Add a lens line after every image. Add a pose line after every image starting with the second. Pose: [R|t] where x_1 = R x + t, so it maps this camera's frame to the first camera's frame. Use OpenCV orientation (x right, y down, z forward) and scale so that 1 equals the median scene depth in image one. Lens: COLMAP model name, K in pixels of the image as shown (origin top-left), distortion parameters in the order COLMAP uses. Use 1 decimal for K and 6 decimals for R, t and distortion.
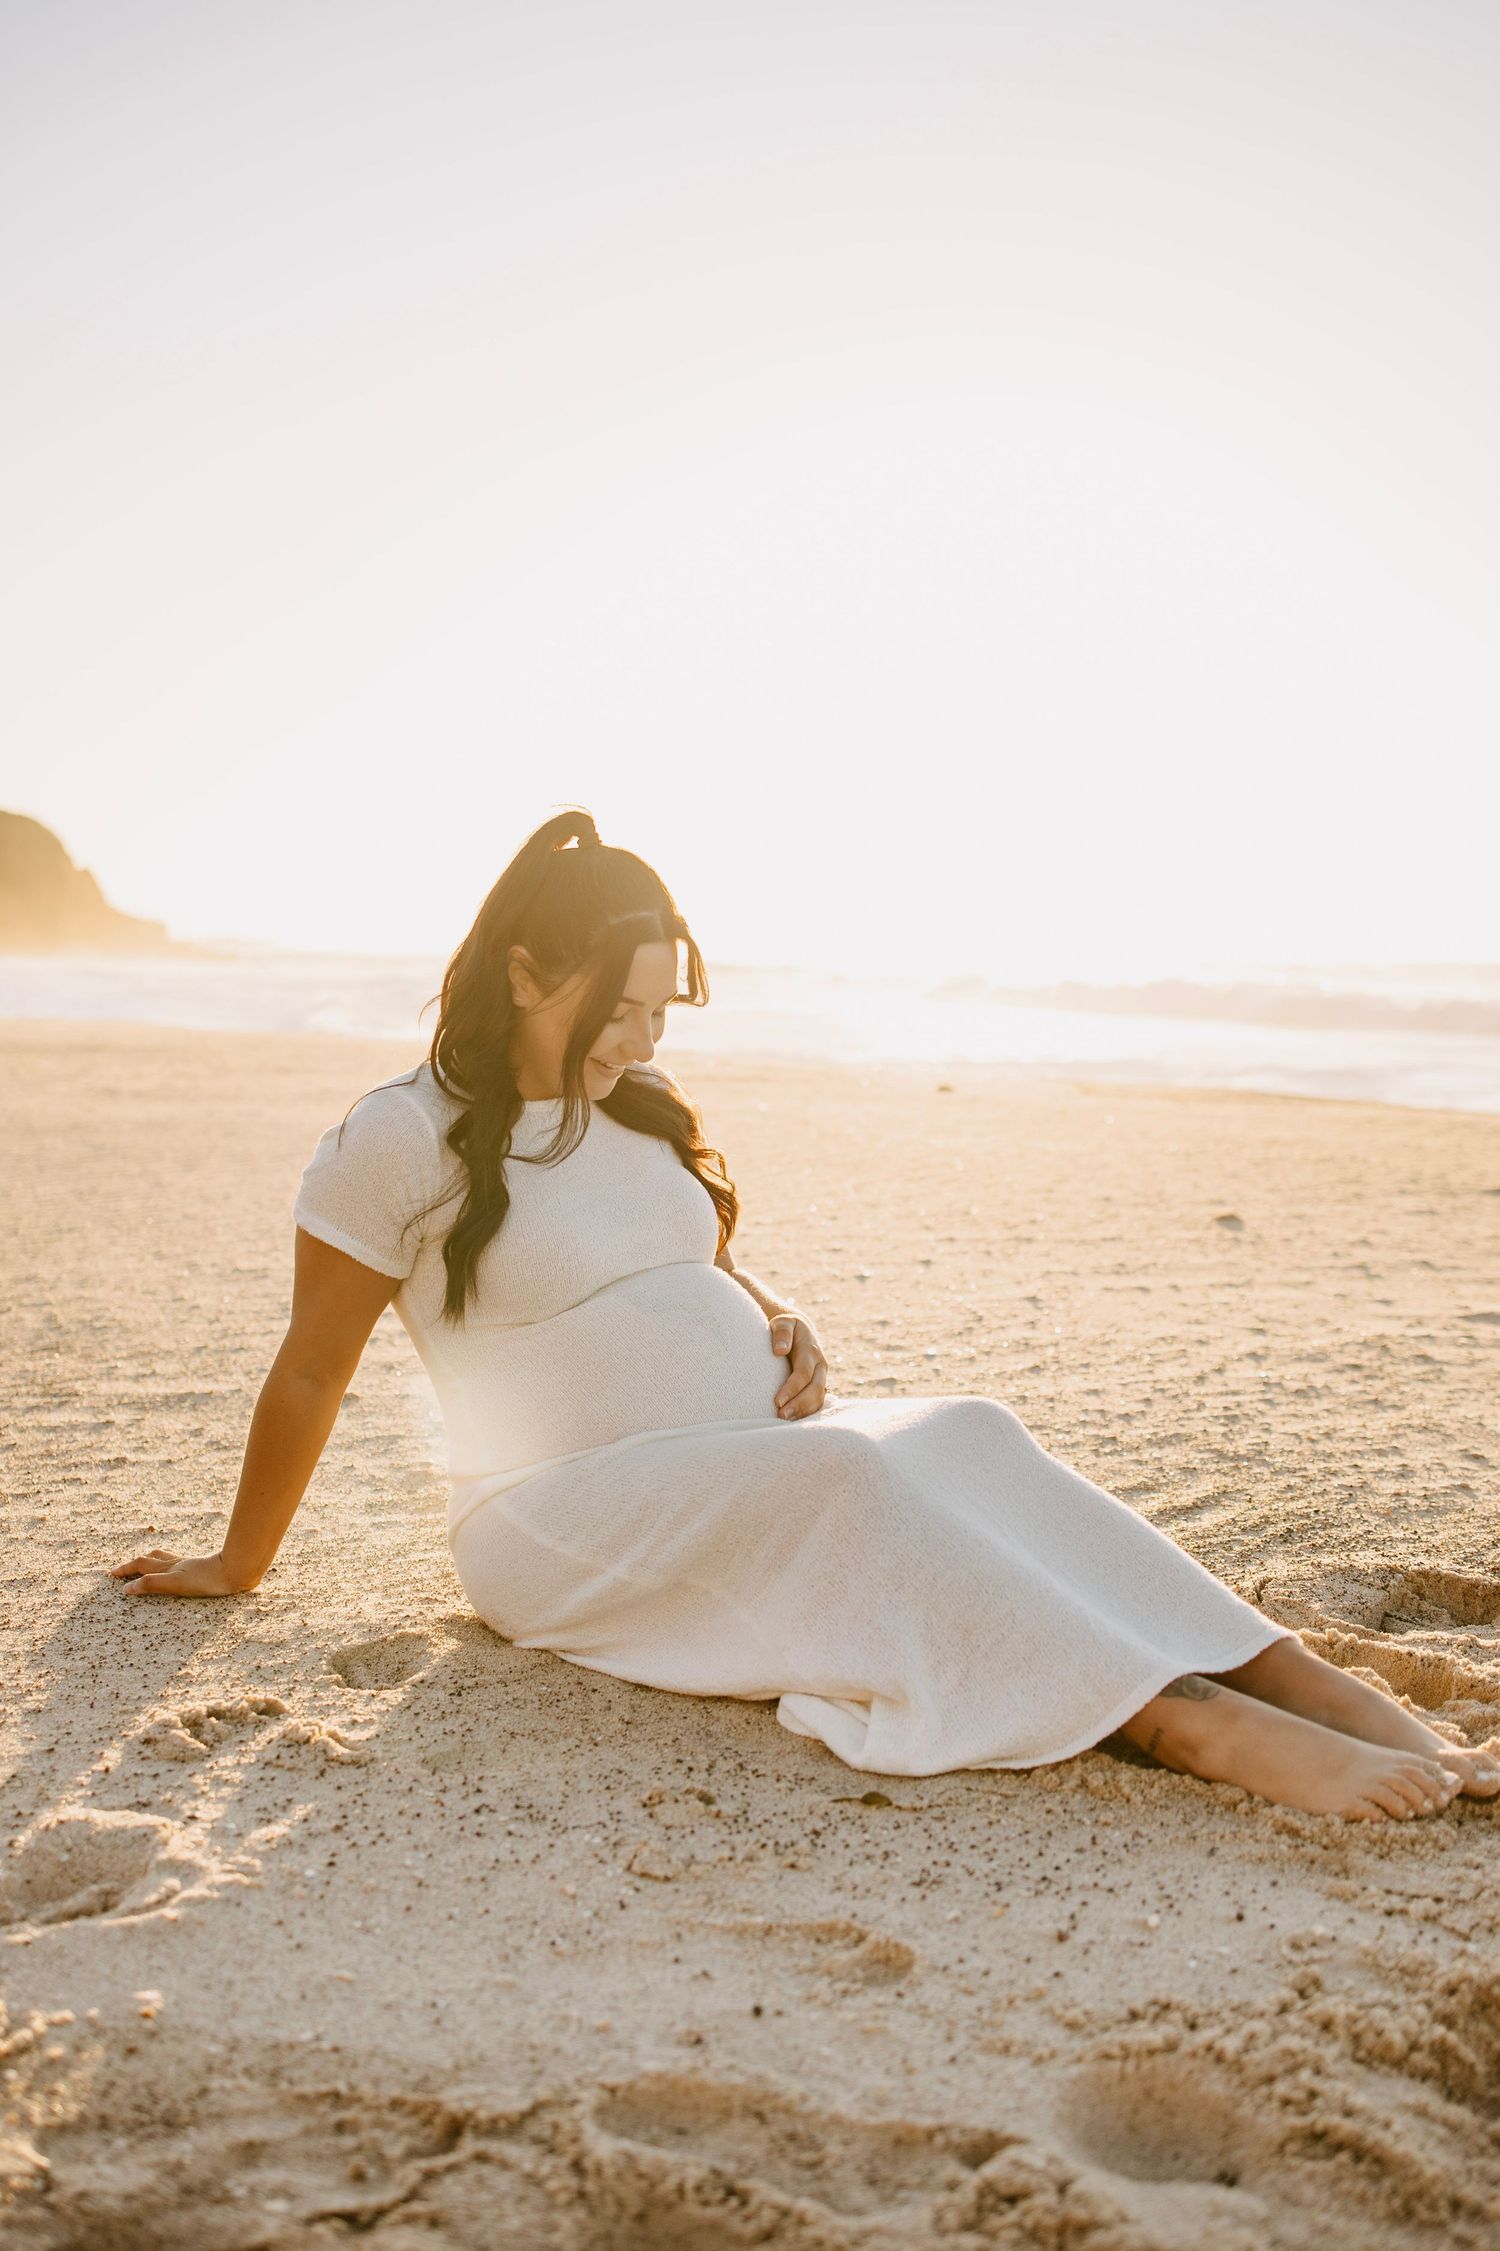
lens RADIAL K [[2633.7, 0, 699.4], [0, 2633.7, 1071.5], [0, 0, 1]] dist [-0.095309, 0.000000]
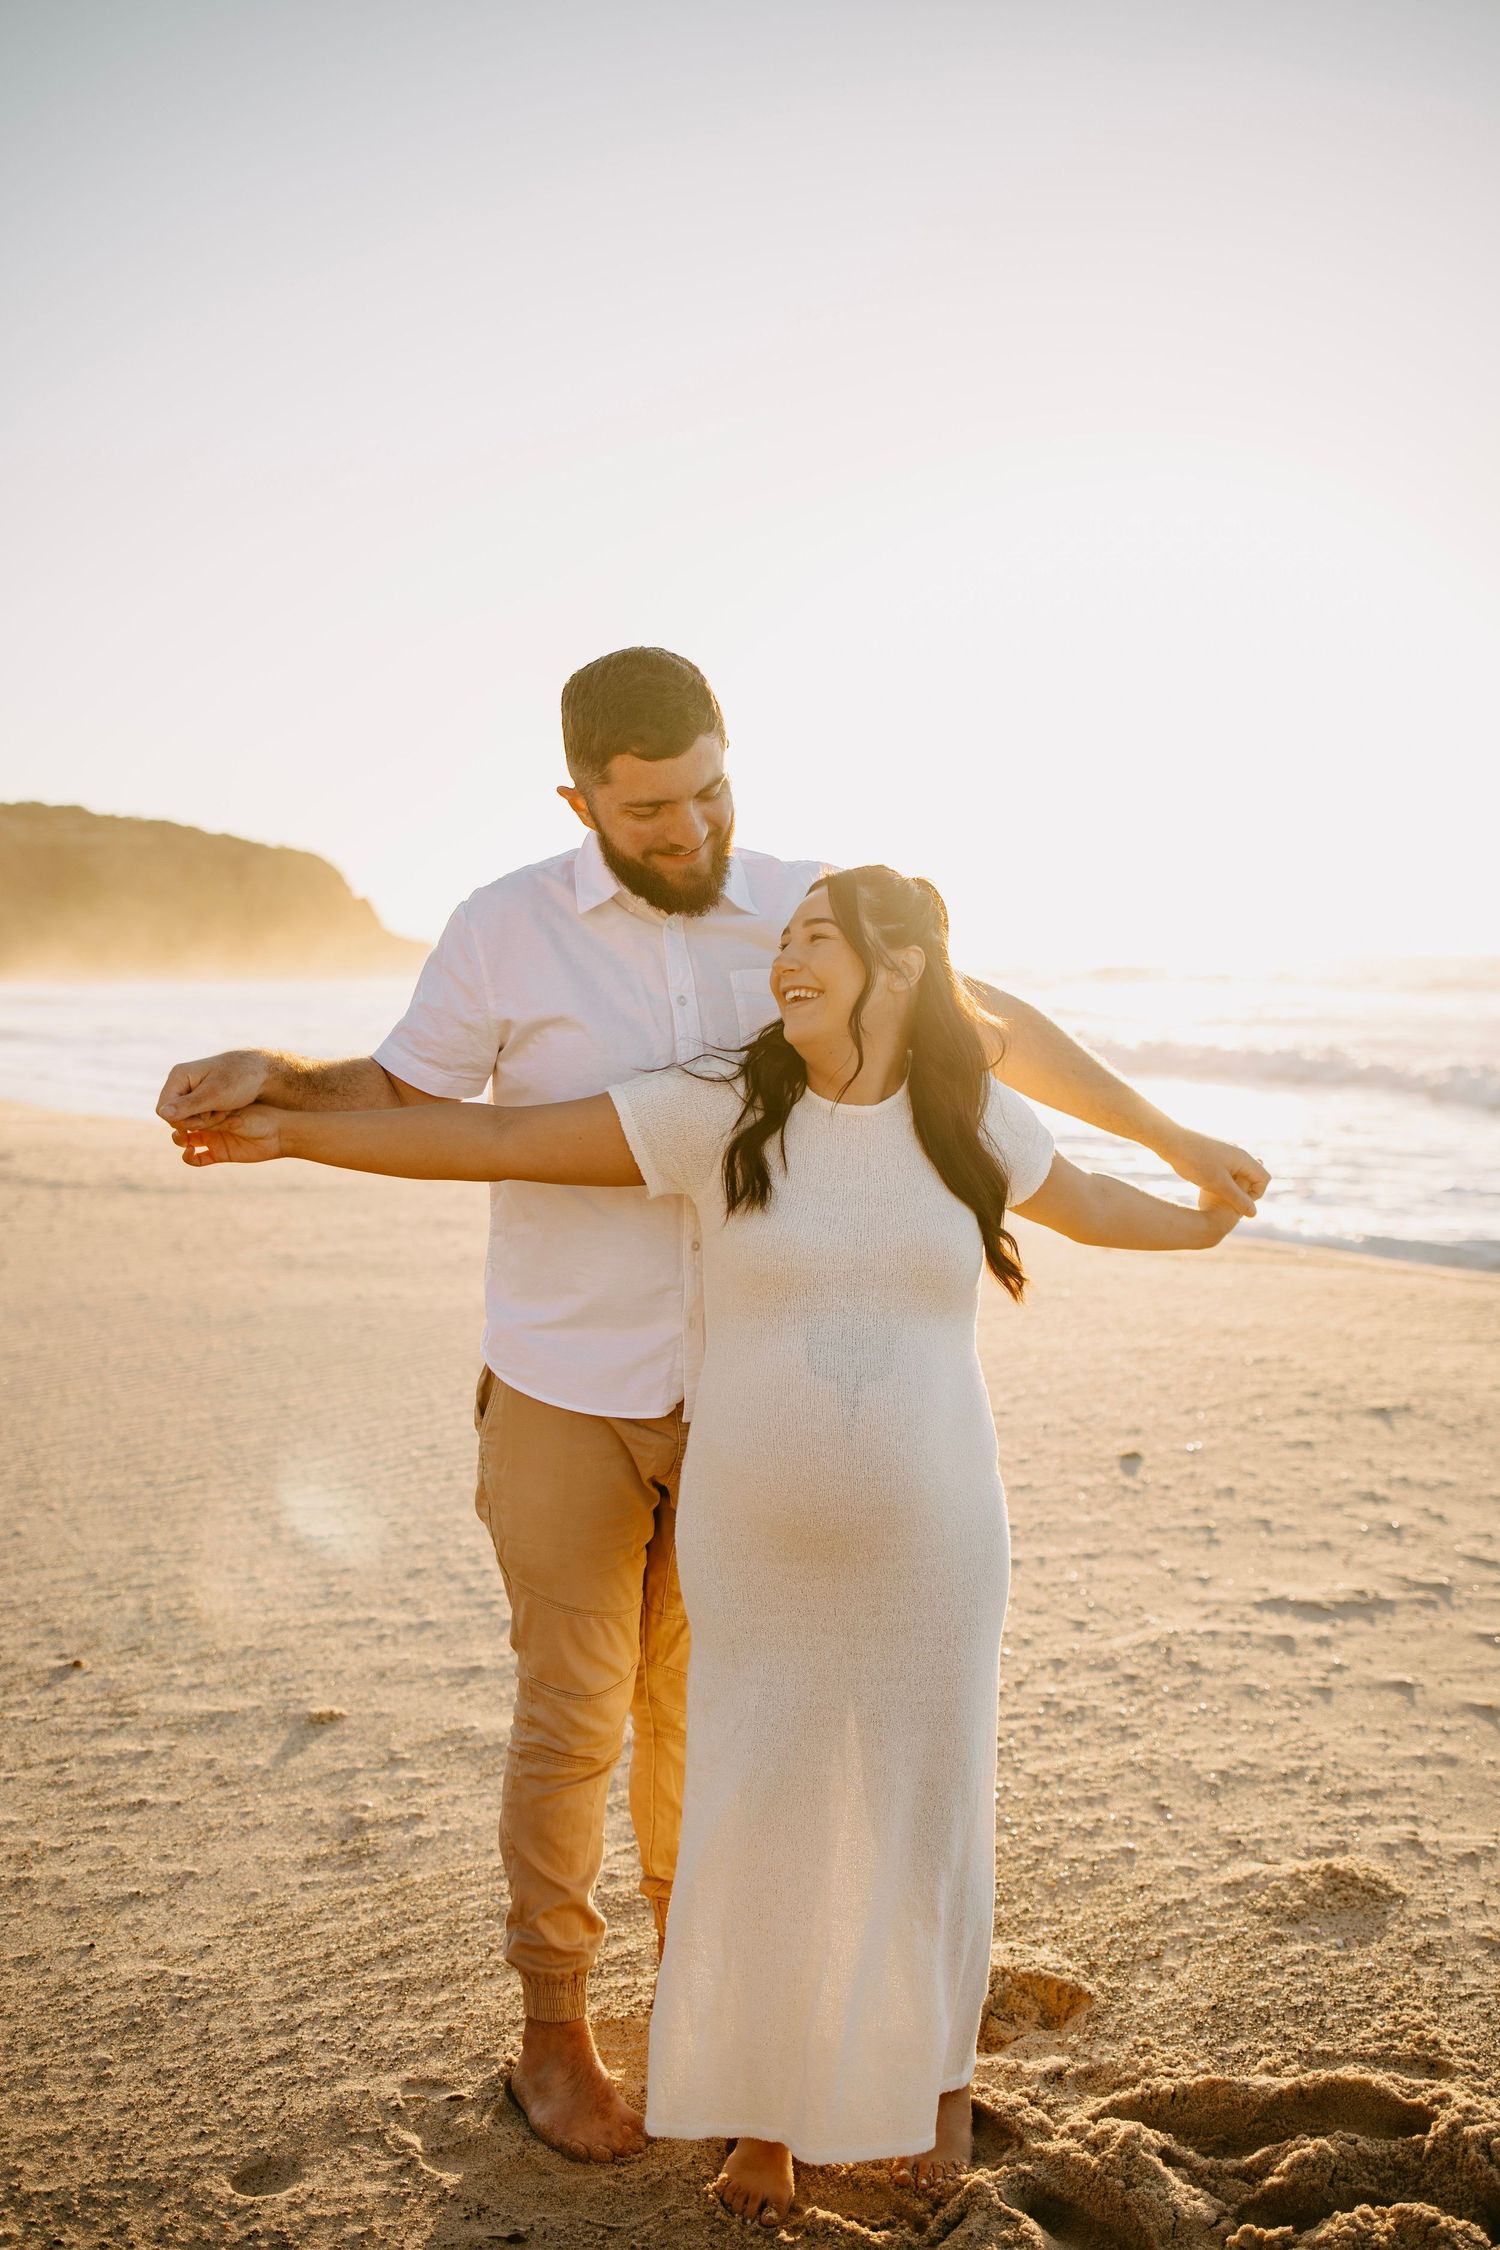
lens RADIAL K [[2340.5, 0, 737.8], [0, 2340.5, 1131.5], [0, 0, 1]] dist [-0.086277, 0.000000]
pose [[0.997095, -0.014428, -0.074785, 0.152226], [0.016632, 0.999443, 0.028933, -0.192549], [0.074326, -0.030093, 0.996780, -0.132686]]
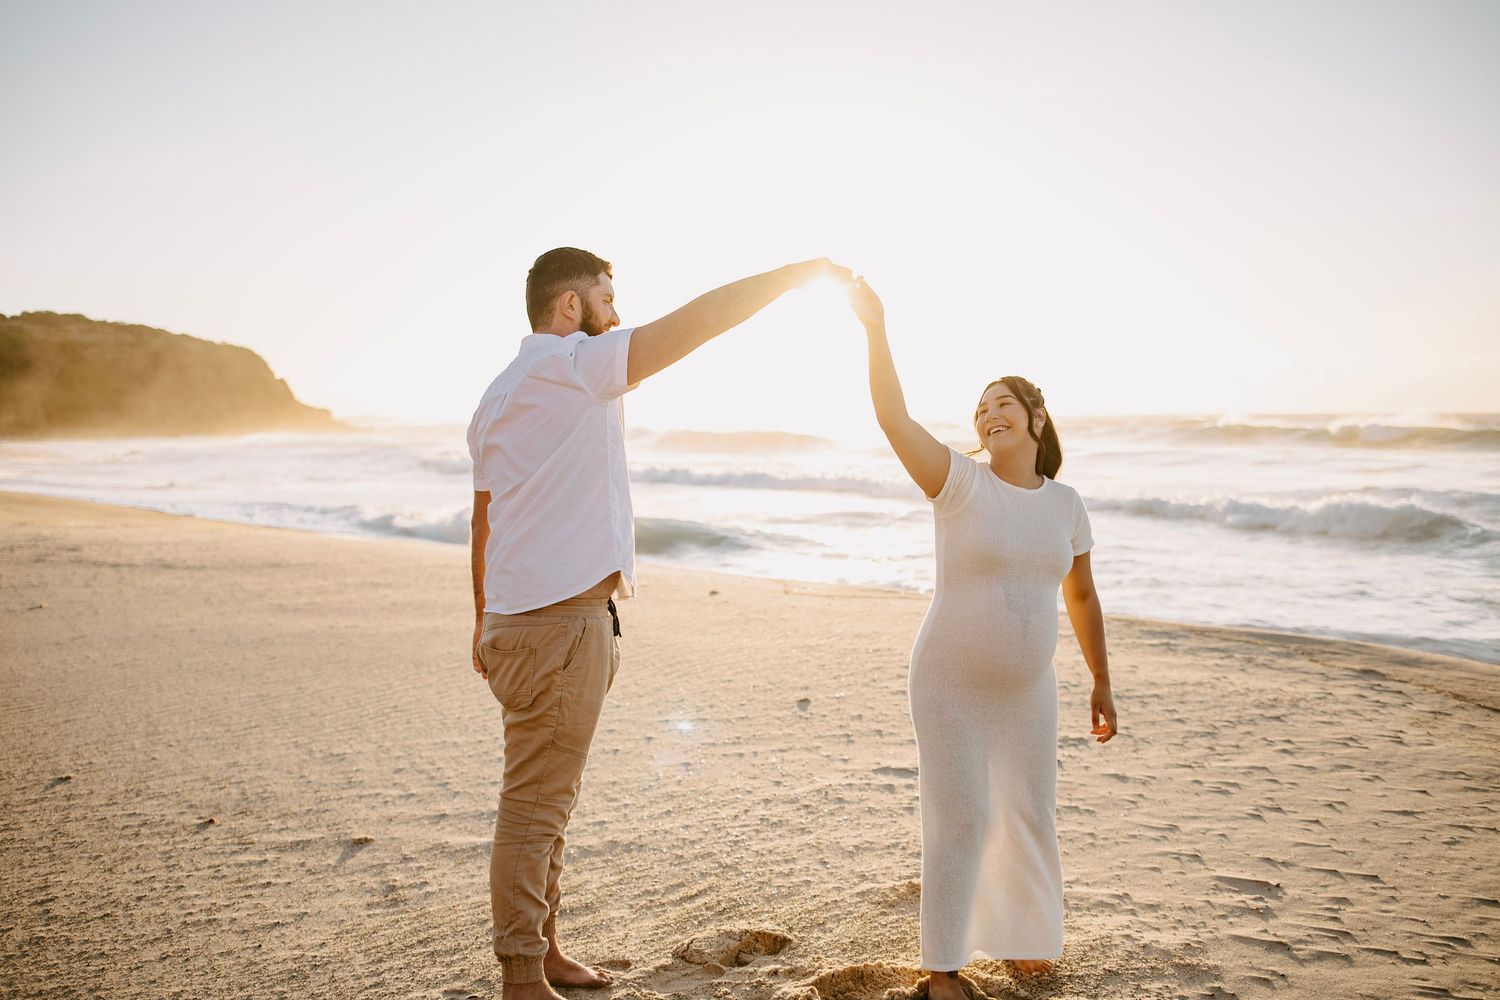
lens RADIAL K [[1560.3, 0, 756.4], [0, 1560.3, 495.8], [0, 0, 1]] dist [-0.086277, 0.000000]
pose [[0.997555, -0.024546, 0.065440, 0.124985], [0.024155, 0.999685, 0.006753, -0.179172], [-0.065585, -0.005156, 0.997834, -0.390391]]
